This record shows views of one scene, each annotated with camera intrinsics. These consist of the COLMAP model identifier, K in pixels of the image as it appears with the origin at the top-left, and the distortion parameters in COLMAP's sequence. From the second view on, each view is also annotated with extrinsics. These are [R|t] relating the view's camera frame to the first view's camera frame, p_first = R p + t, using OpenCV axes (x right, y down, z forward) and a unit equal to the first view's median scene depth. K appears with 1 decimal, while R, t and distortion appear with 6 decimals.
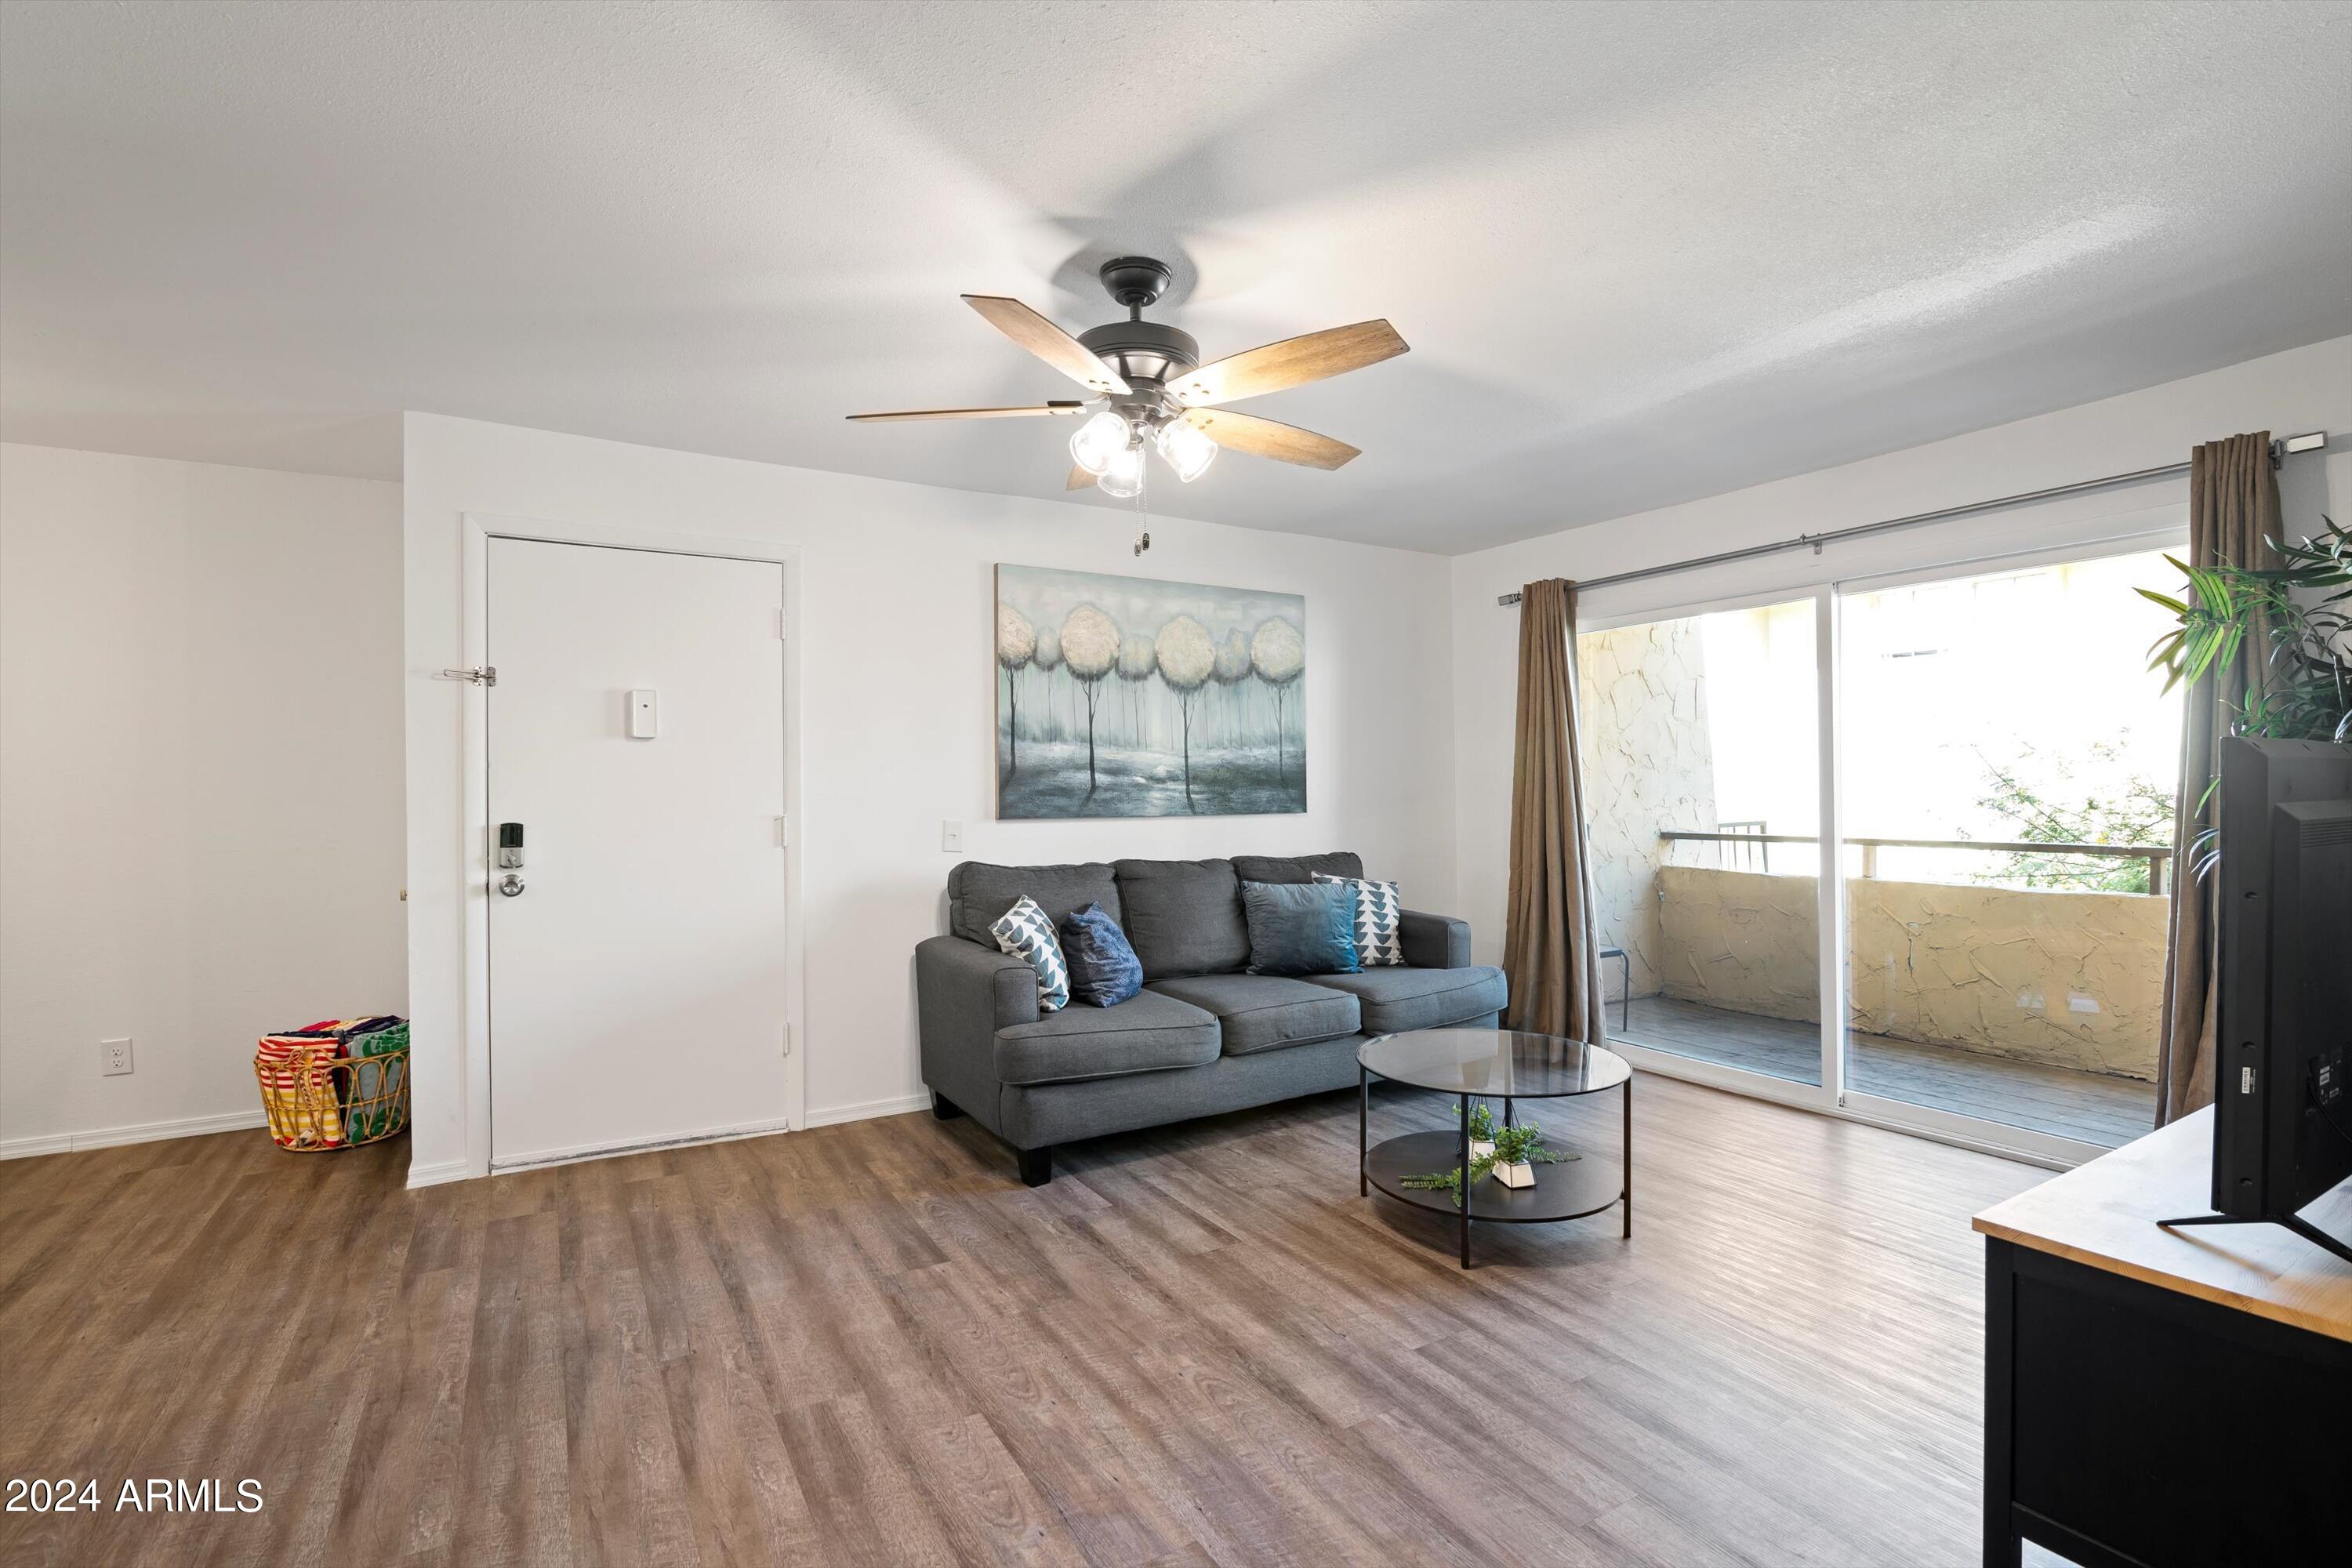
lens RADIAL K [[1092.8, 0, 1185.2], [0, 1092.8, 783.5], [0, 0, 1]] dist [-0.019314, 0.000717]
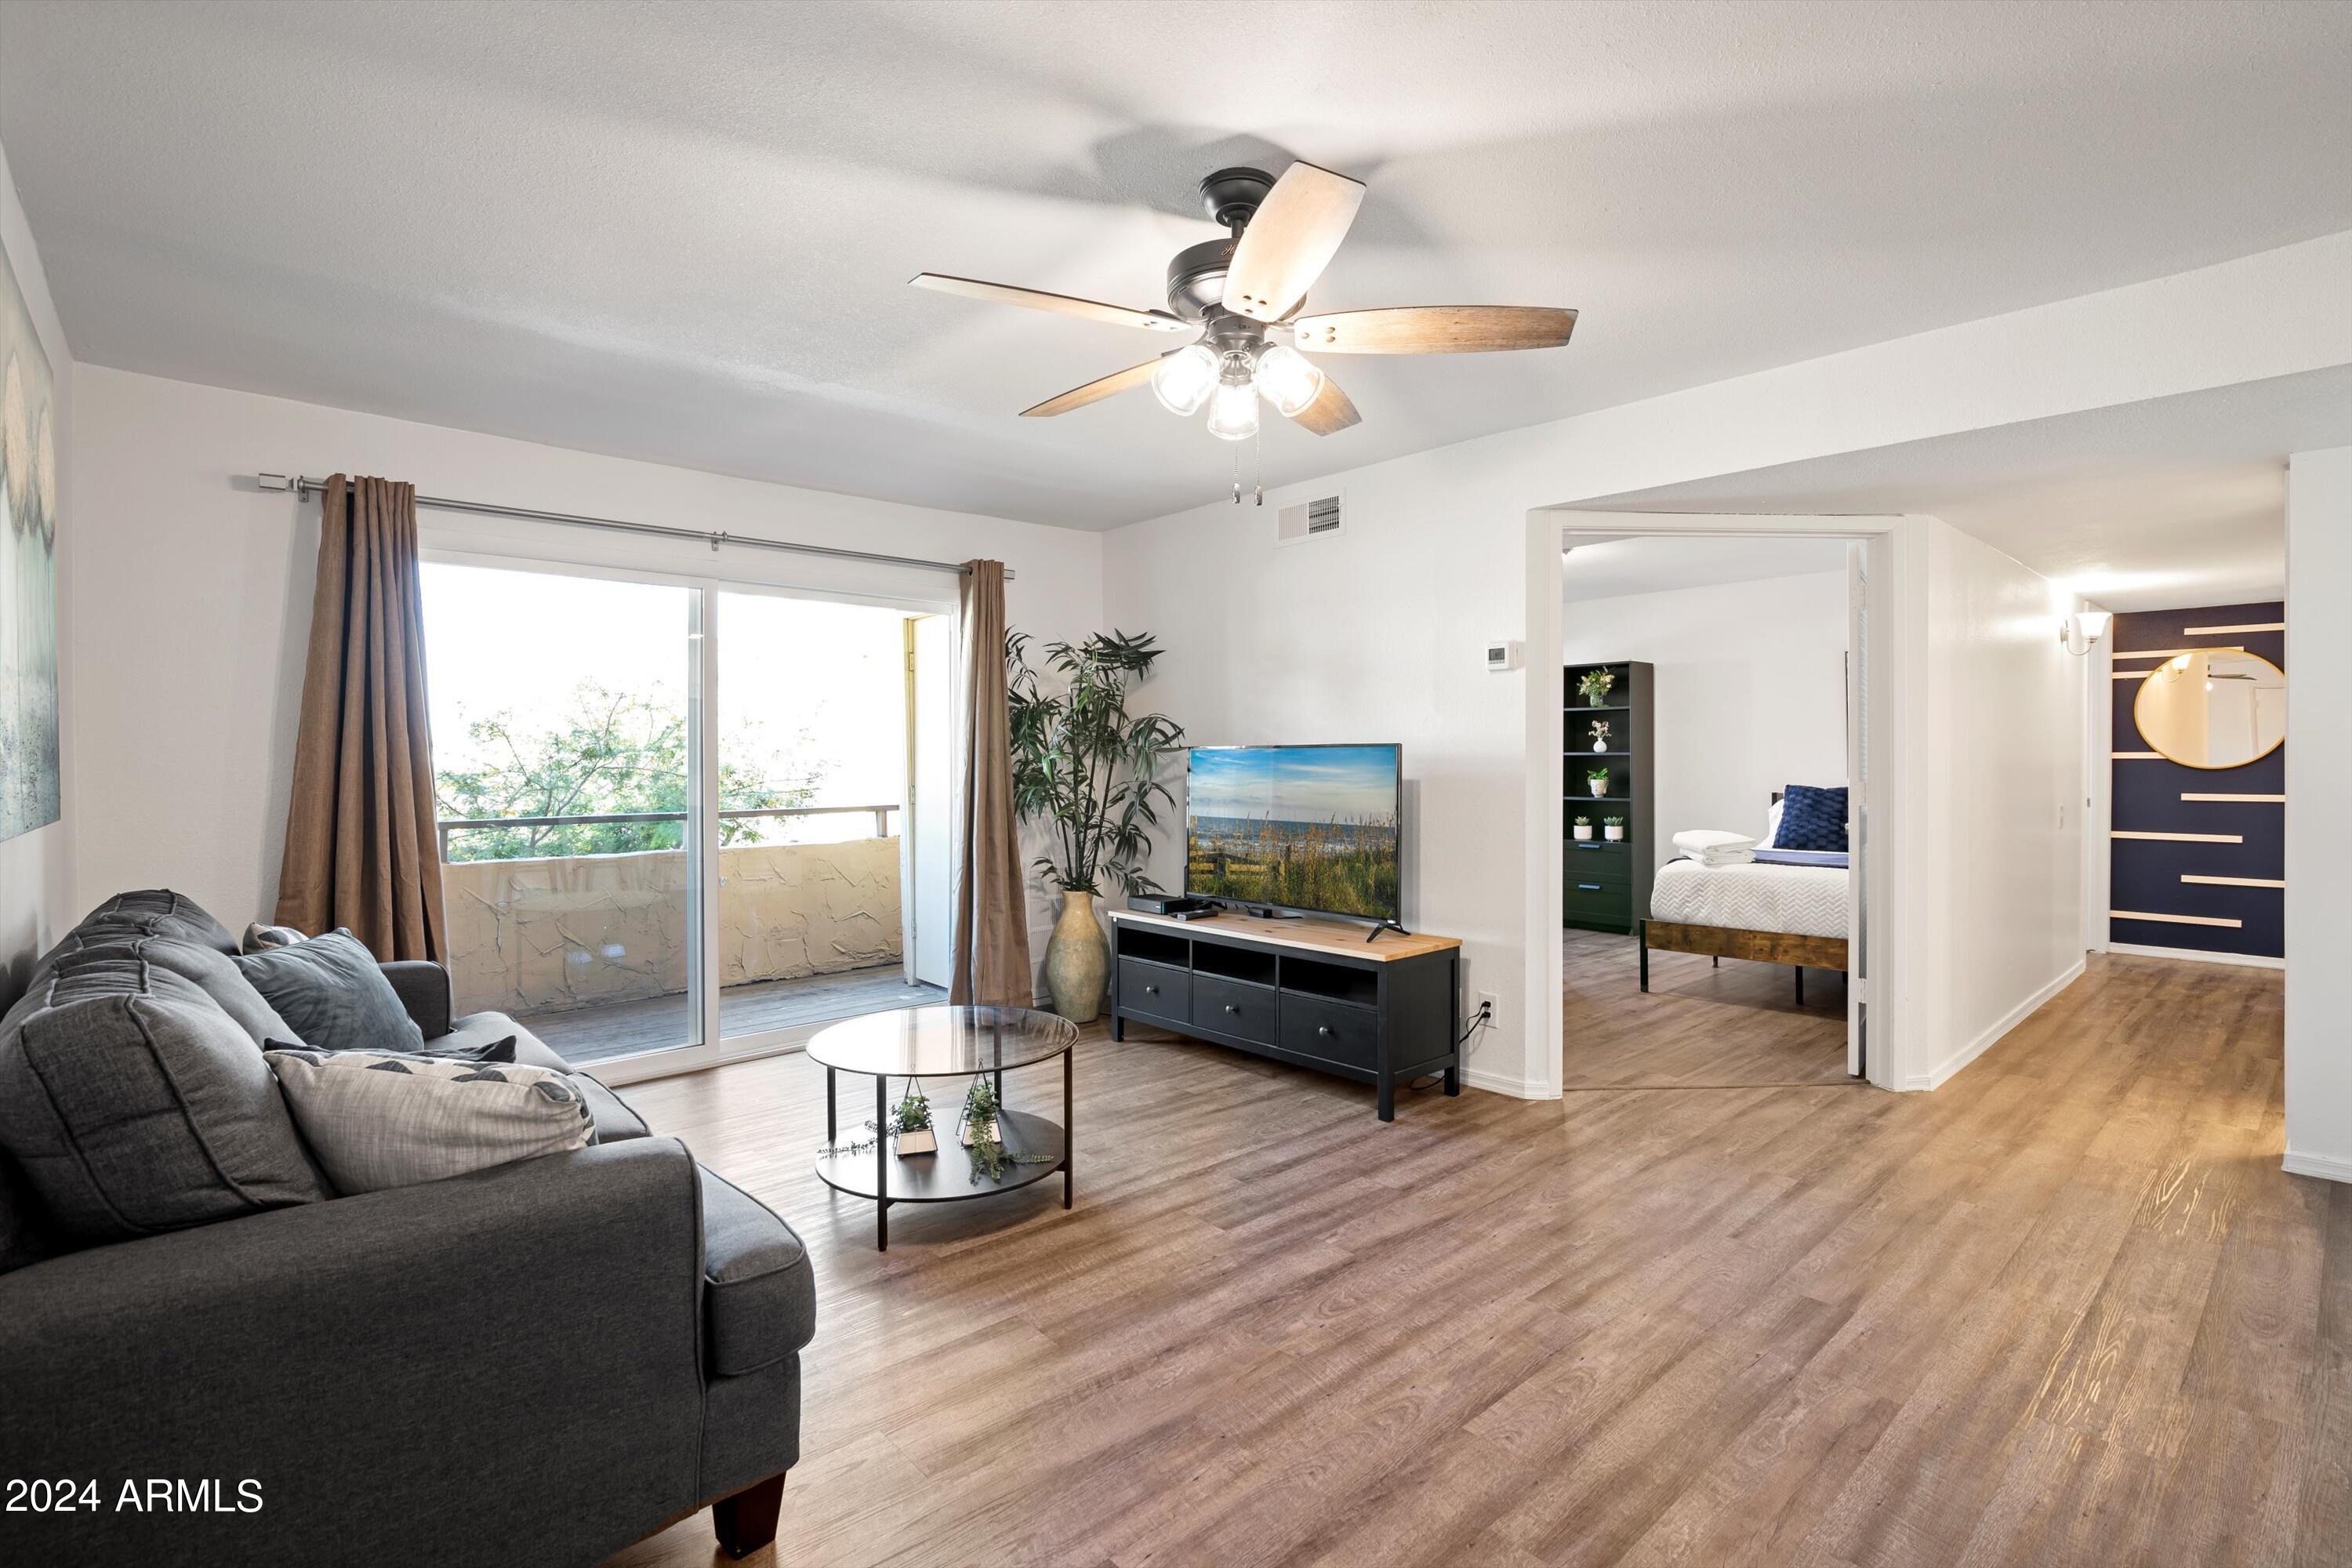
lens RADIAL K [[1092.8, 0, 1165.7], [0, 1092.8, 767.4], [0, 0, 1]] dist [-0.019314, 0.000717]
pose [[-0.197375, 0.000582, 0.980328, -0.526059], [0.001671, 0.999999, -0.000257, 0.004938], [-0.980327, 0.001588, -0.197375, 0.714612]]
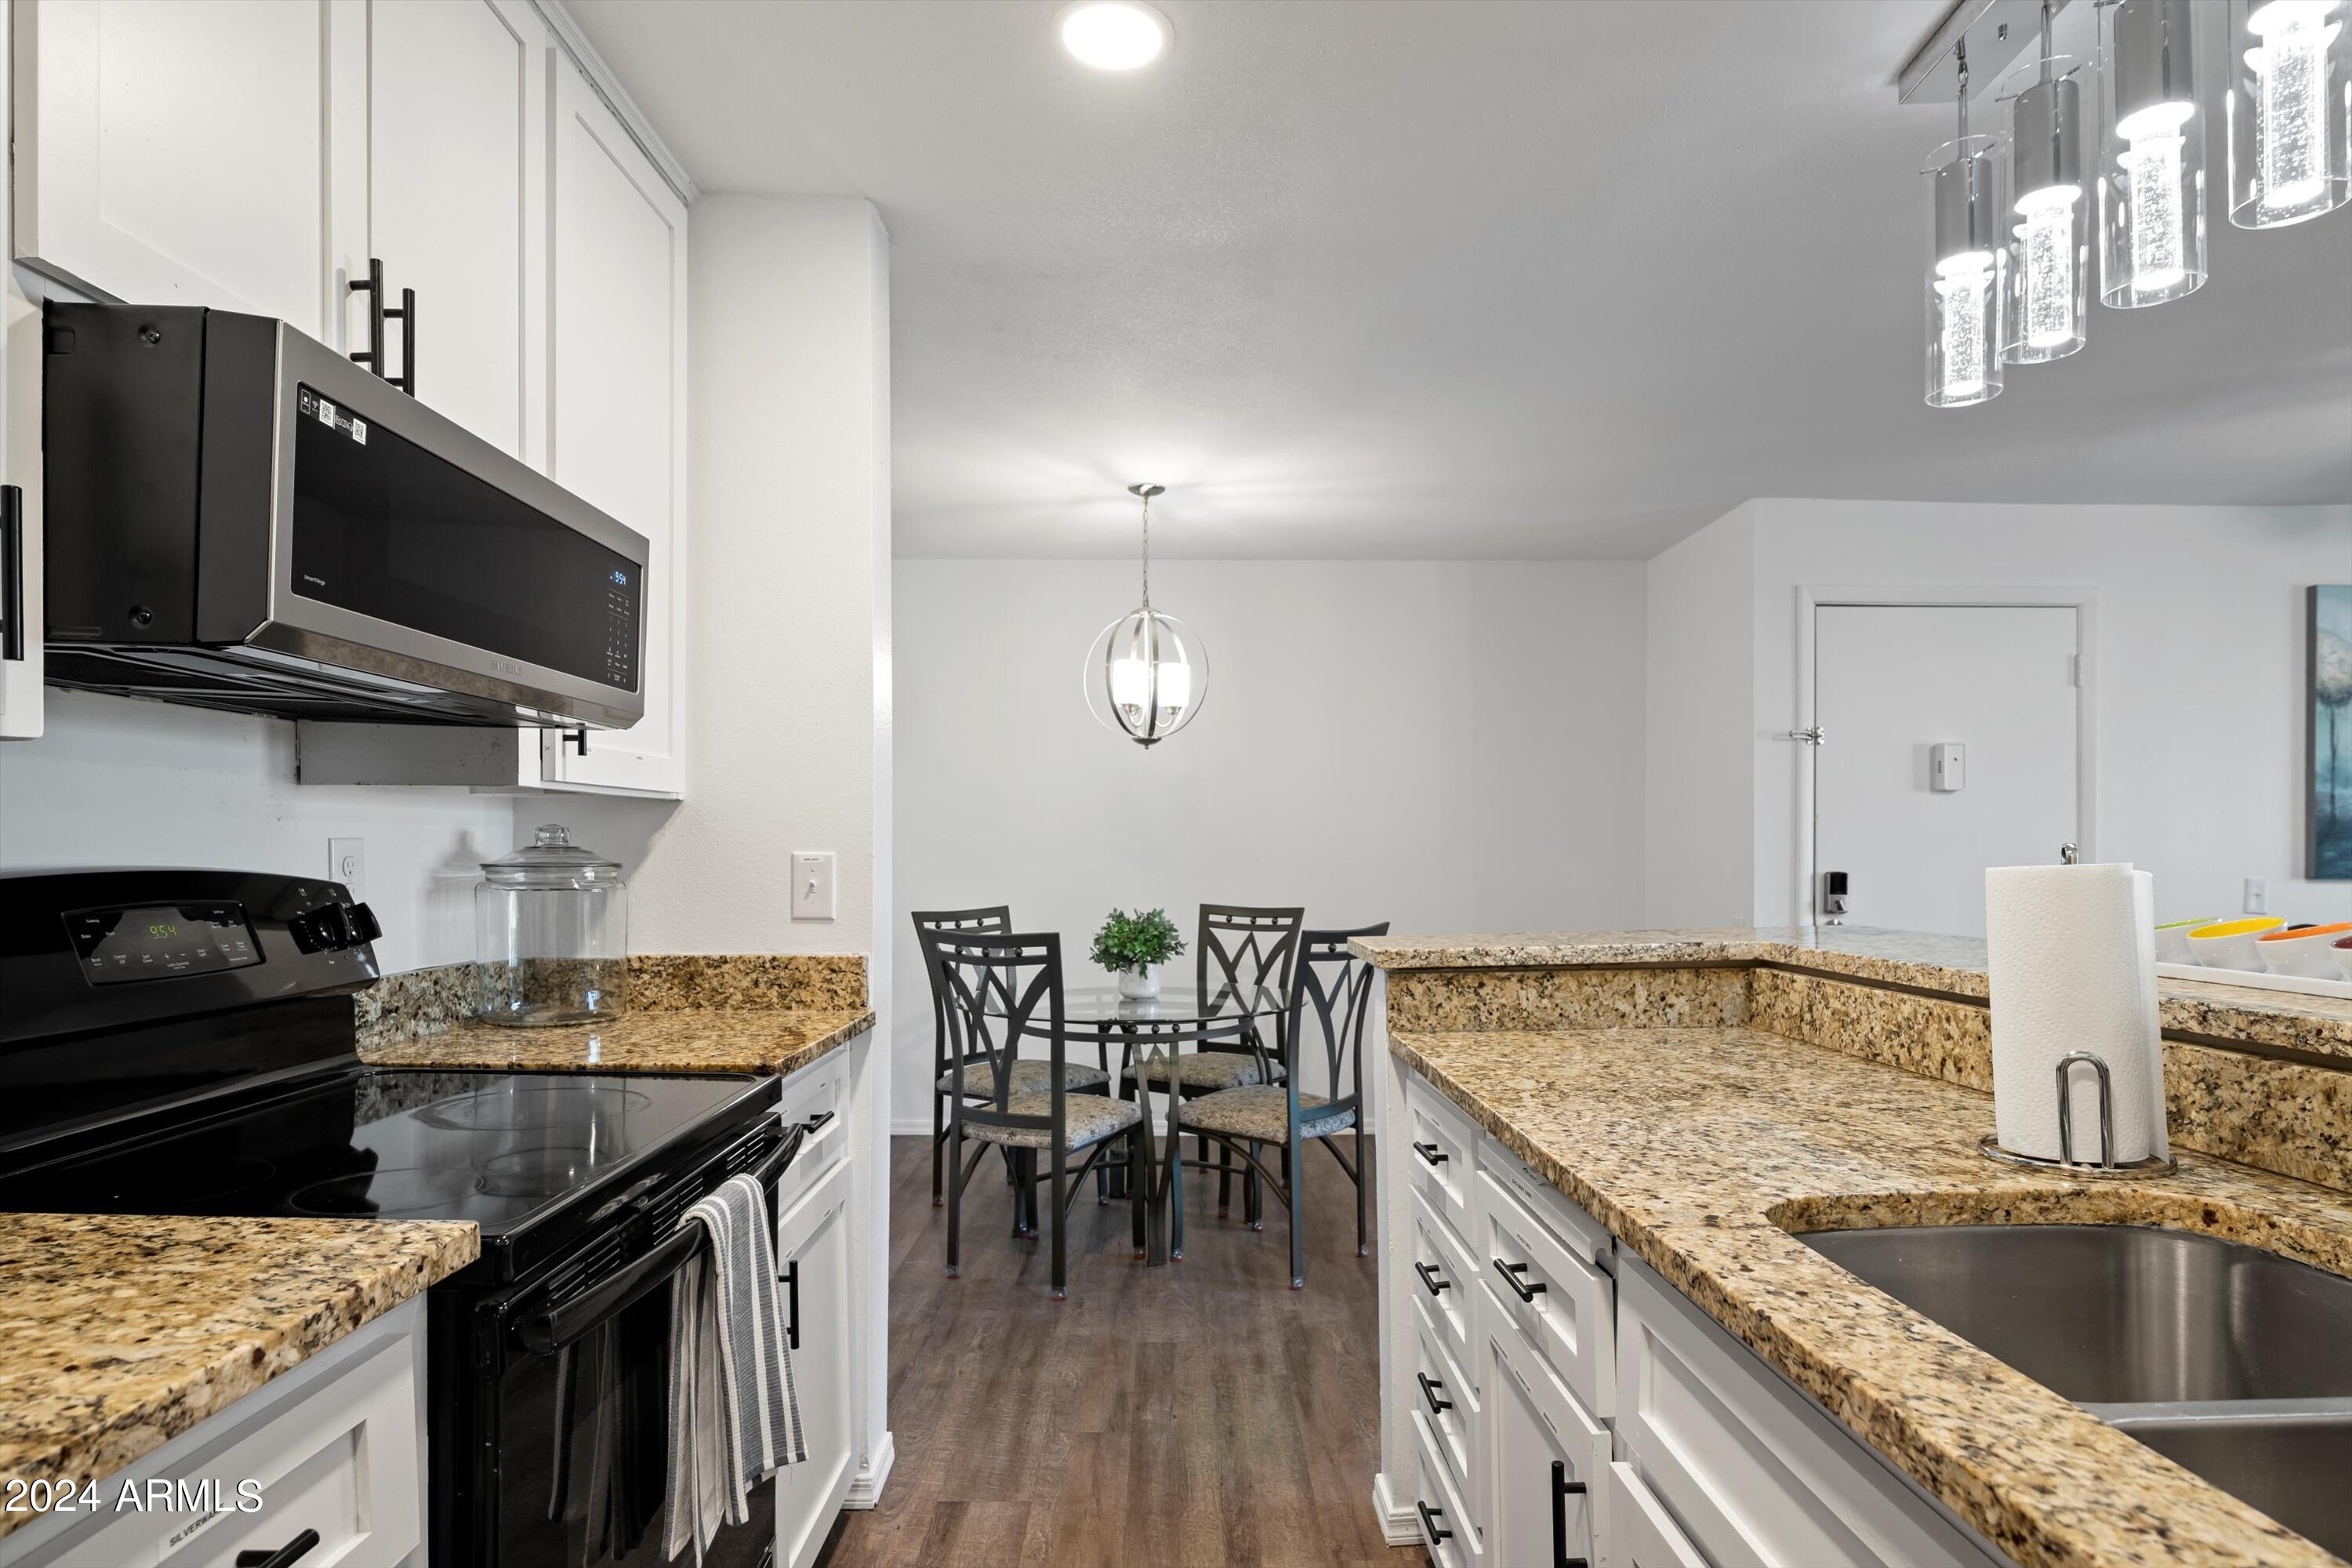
lens RADIAL K [[1330.3, 0, 1148.6], [0, 1330.3, 866.8], [0, 0, 1]] dist [-0.014138, -0.000778]
pose [[0.857031, 0.013786, -0.515080, -0.423684], [-0.004909, 0.999815, 0.018591, 0.008645], [0.515241, -0.013404, 0.856940, -0.383195]]
